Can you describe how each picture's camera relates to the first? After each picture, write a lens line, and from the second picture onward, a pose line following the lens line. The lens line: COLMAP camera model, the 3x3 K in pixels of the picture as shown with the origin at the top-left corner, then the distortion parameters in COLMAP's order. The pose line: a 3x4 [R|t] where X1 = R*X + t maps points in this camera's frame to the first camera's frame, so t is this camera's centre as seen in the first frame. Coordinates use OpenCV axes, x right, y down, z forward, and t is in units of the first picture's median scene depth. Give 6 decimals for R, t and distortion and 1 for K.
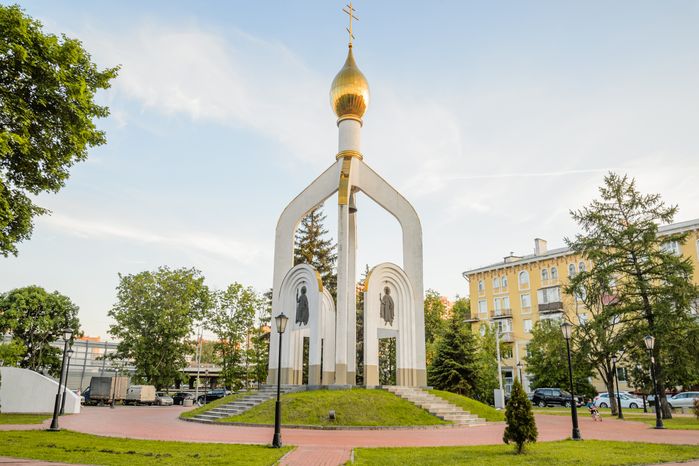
lens RADIAL K [[498.1, 0, 349.5], [0, 498.1, 233.0], [0, 0, 1]] dist [-0.002365, -0.113479]
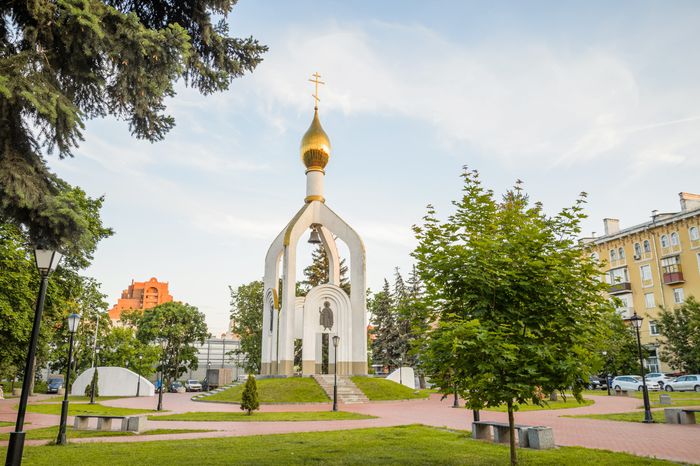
lens RADIAL K [[498.8, 0, 350.0], [0, 498.8, 233.0], [0, 0, 1]] dist [-0.002365, -0.113479]
pose [[0.945420, -0.101466, -0.309654, 0.457255], [0.111093, 0.993717, 0.013566, -0.070342], [0.306332, -0.047226, 0.950753, -0.205187]]
